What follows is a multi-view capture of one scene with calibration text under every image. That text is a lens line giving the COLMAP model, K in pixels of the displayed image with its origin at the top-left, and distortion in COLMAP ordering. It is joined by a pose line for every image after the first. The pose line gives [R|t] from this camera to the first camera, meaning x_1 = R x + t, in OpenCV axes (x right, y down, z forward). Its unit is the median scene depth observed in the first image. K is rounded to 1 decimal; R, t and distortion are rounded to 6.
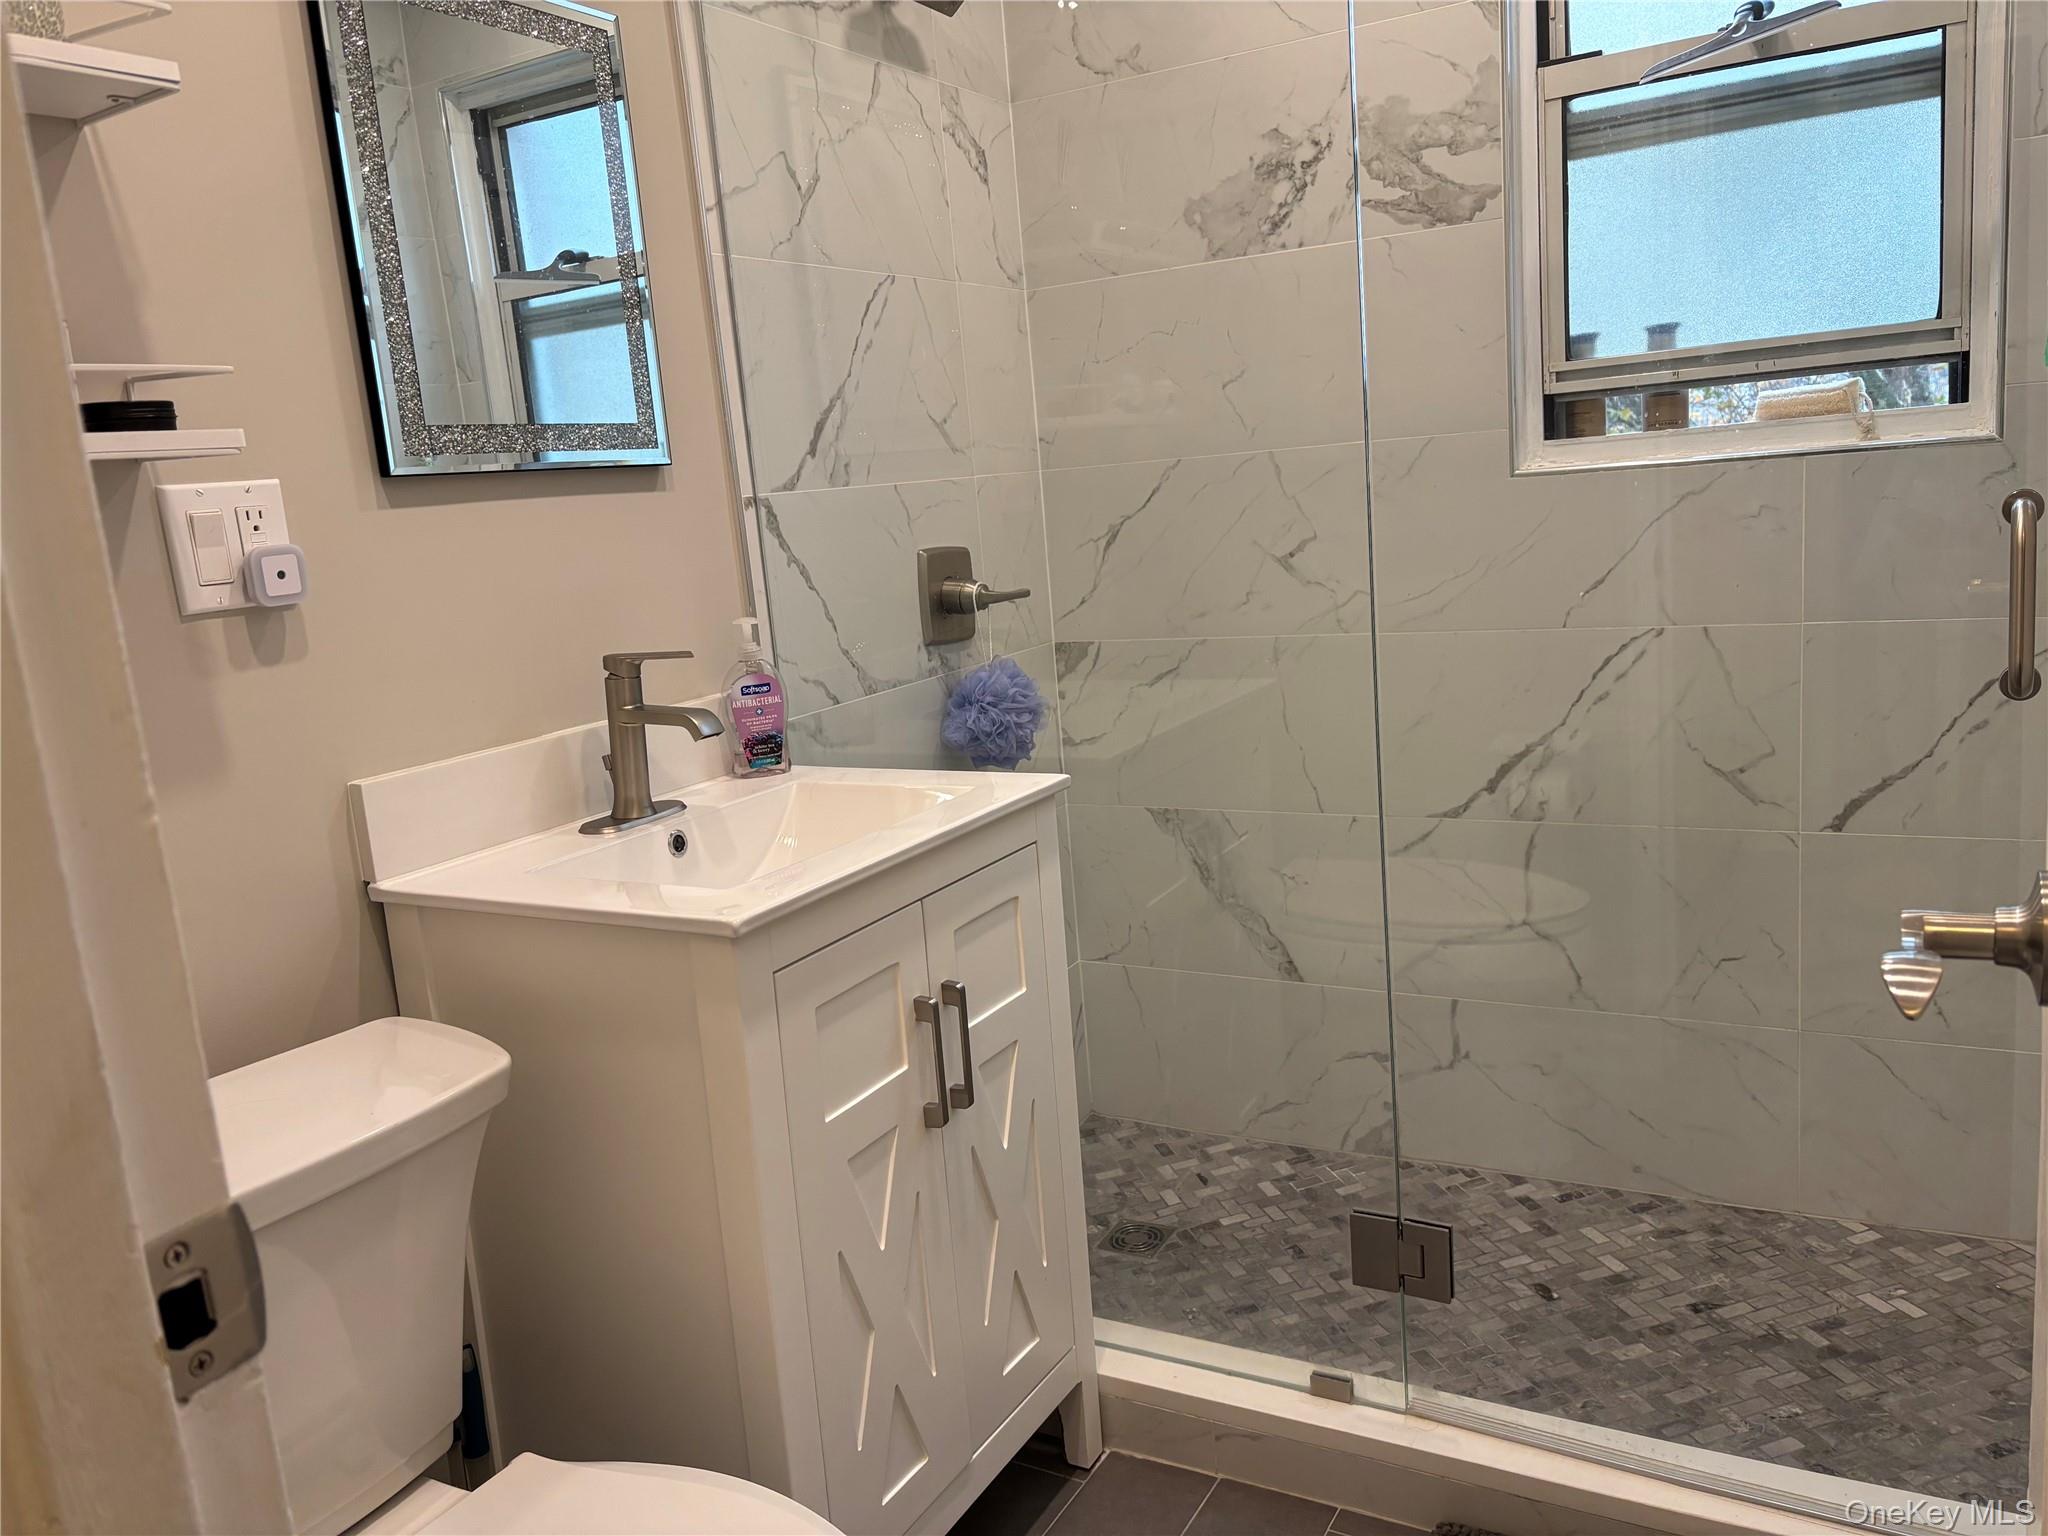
lens RADIAL K [[1548.3, 0, 1026.2], [0, 1548.3, 764.1], [0, 0, 1]] dist [0.045241, -0.062248]
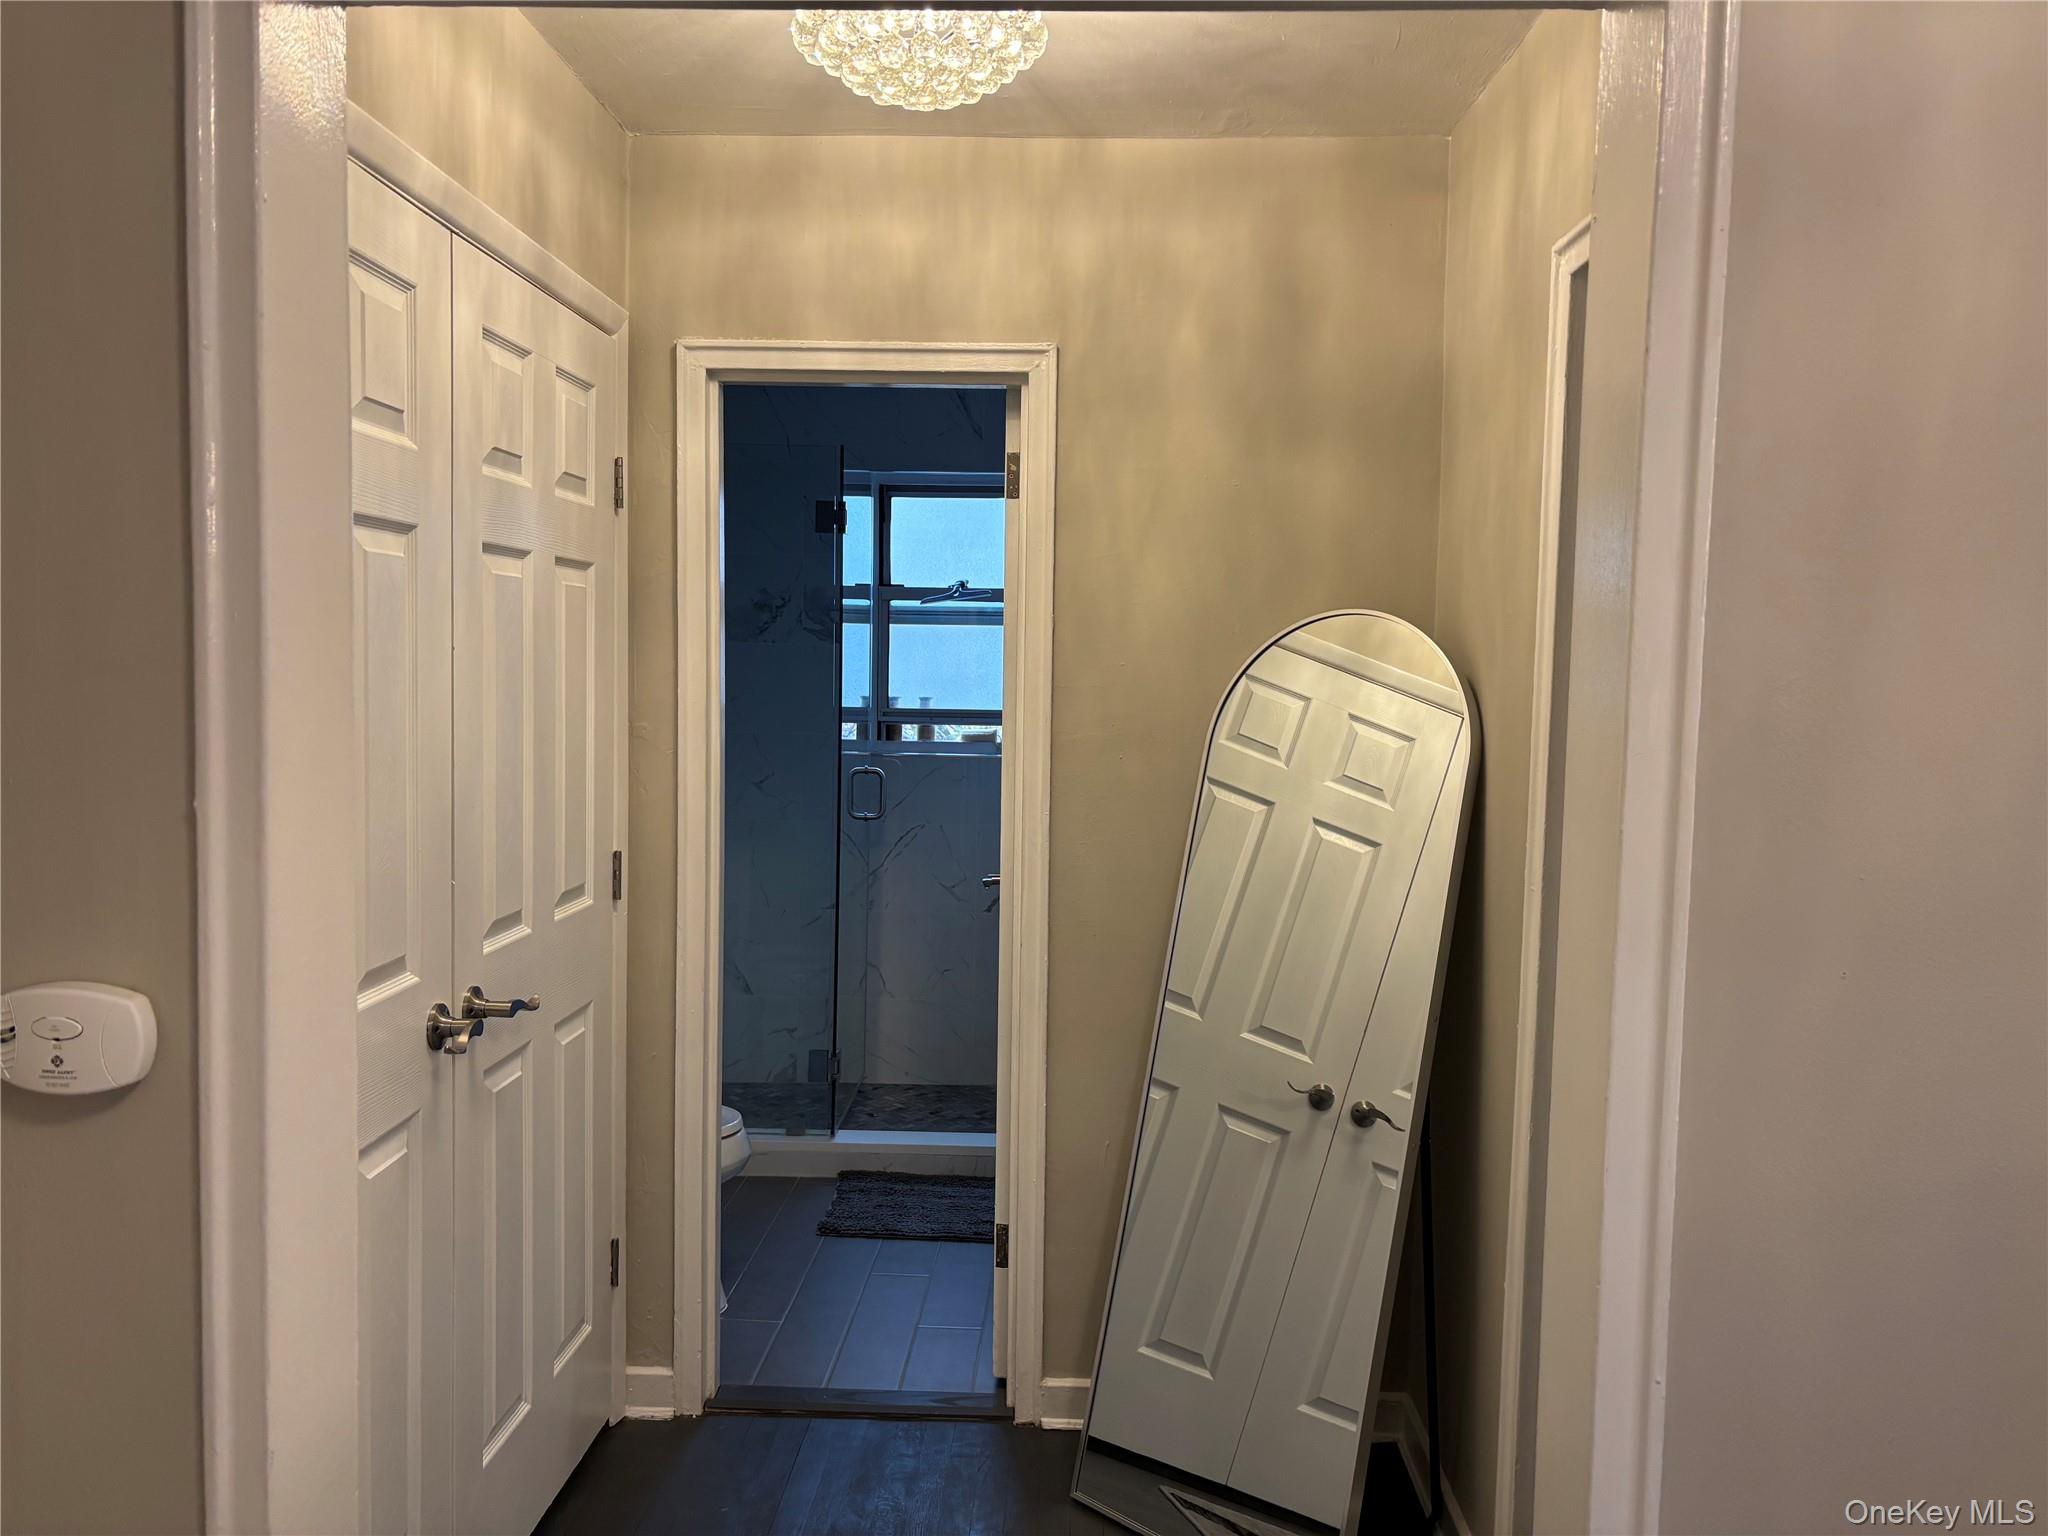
lens RADIAL K [[1548.3, 0, 1031.5], [0, 1548.3, 757.1], [0, 0, 1]] dist [0.045241, -0.062248]
pose [[0.884529, 0.072026, 0.460891, -0.509596], [-0.009368, 0.990552, -0.136821, 0.123511], [-0.466391, 0.116704, 0.876846, -1.087431]]
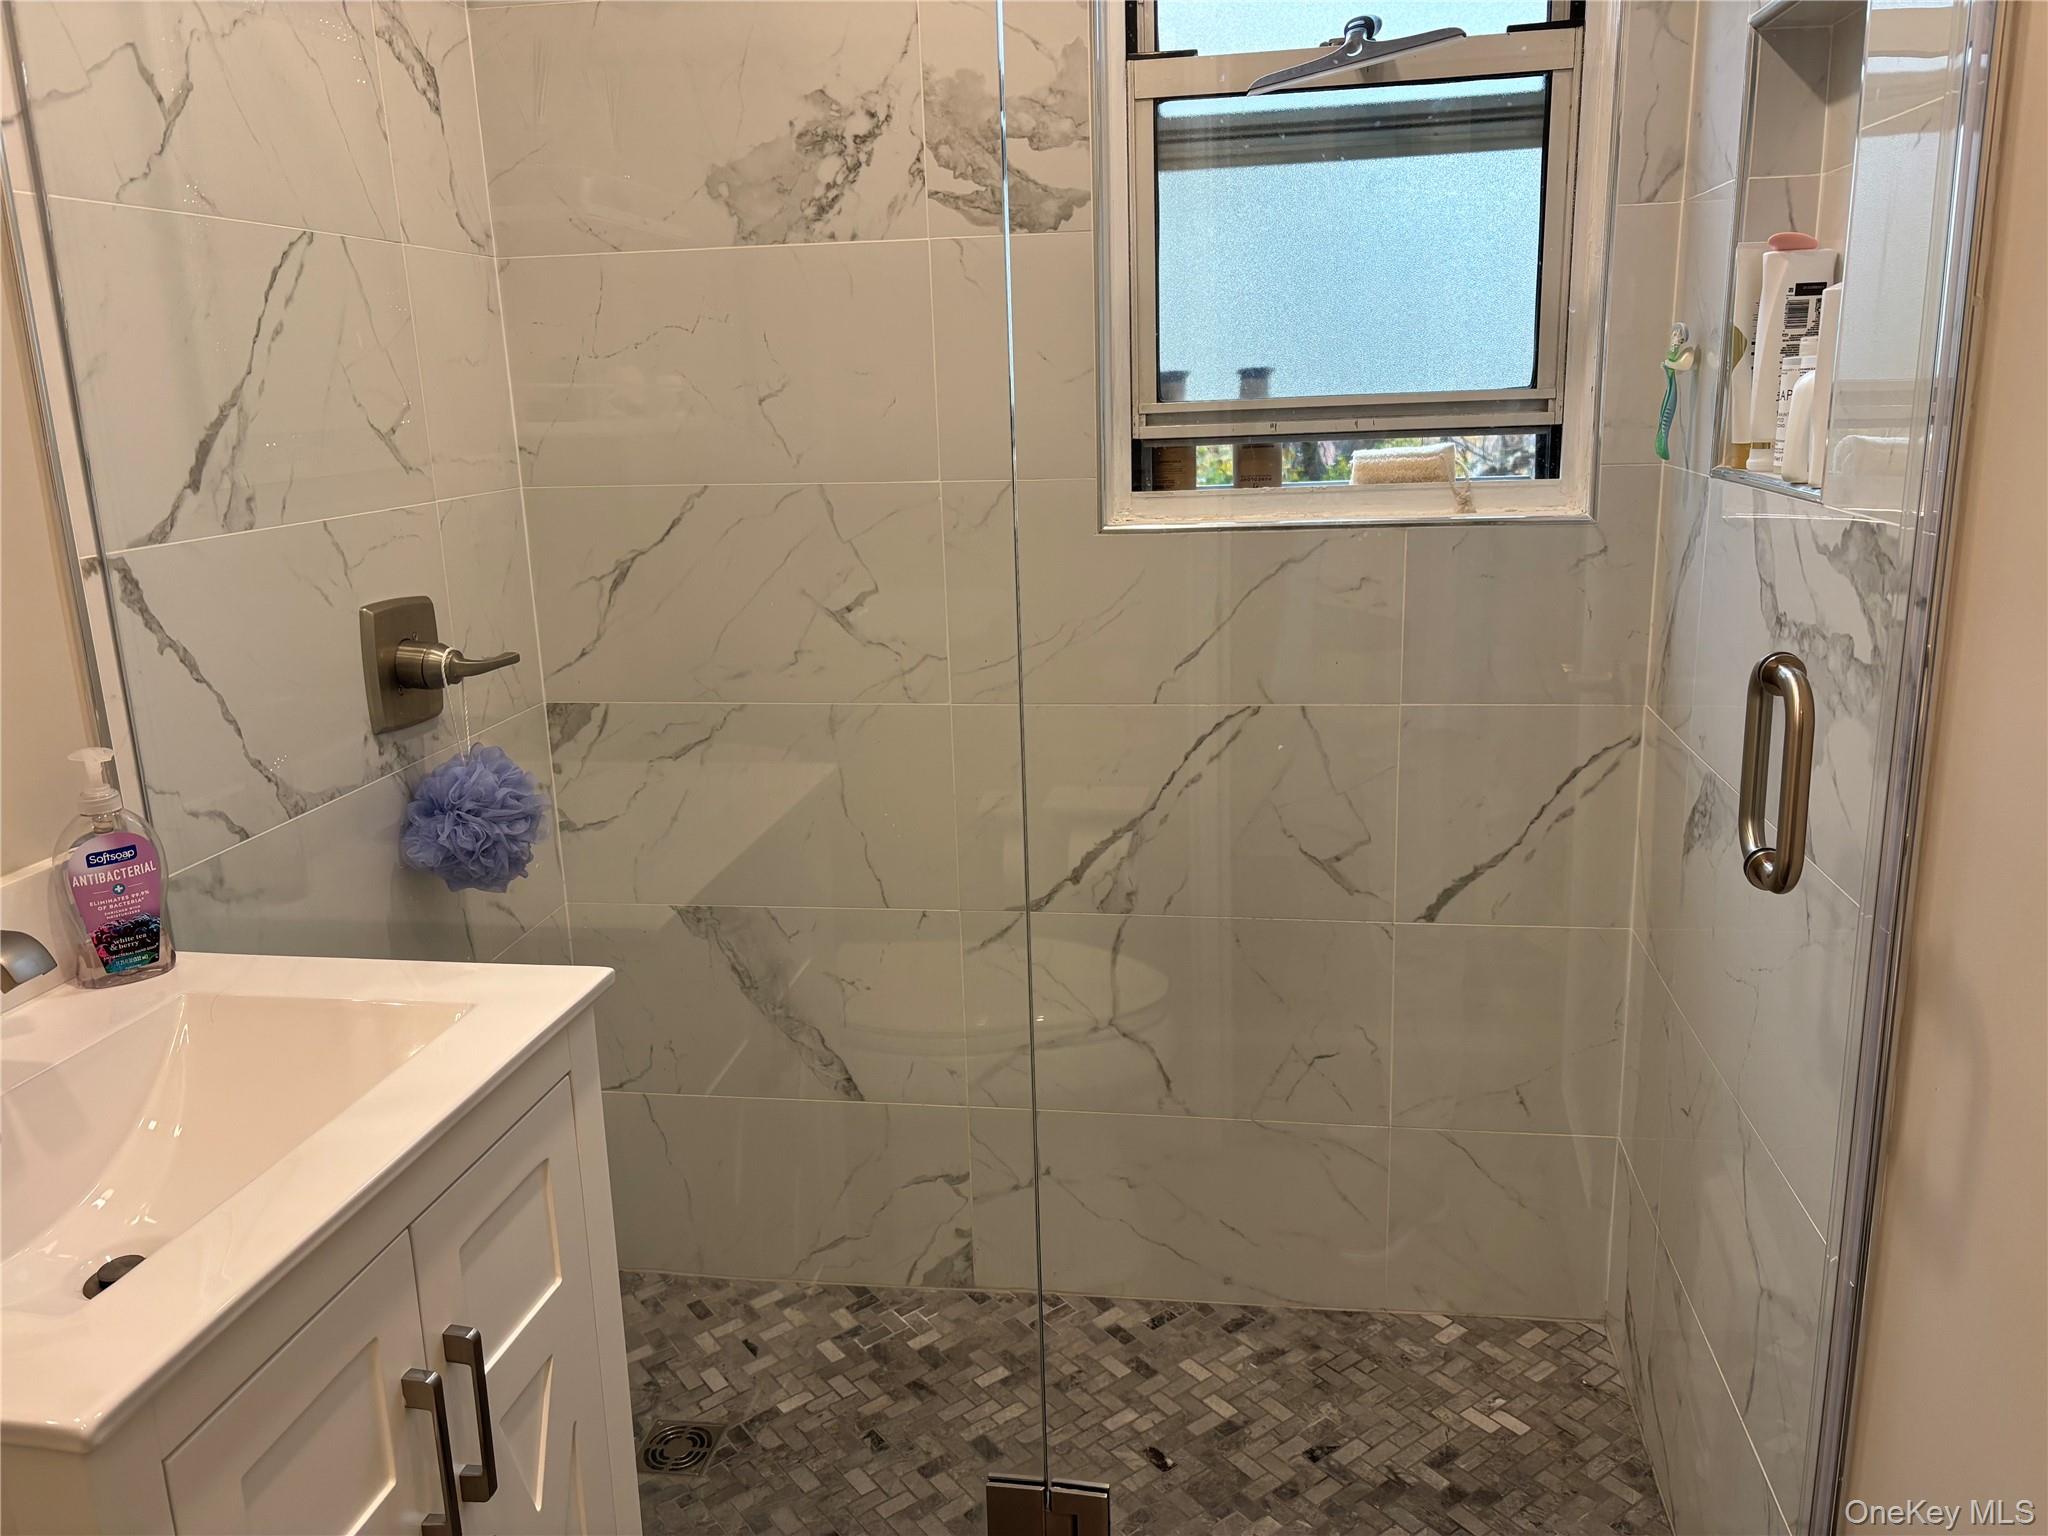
lens RADIAL K [[1548.3, 0, 1041.3], [0, 1548.3, 770.2], [0, 0, 1]] dist [0.045241, -0.062248]
pose [[0.936619, -0.029048, 0.349144, -0.027673], [0.015230, 0.998991, 0.042259, -0.088356], [-0.350019, -0.034263, 0.936116, 0.191644]]
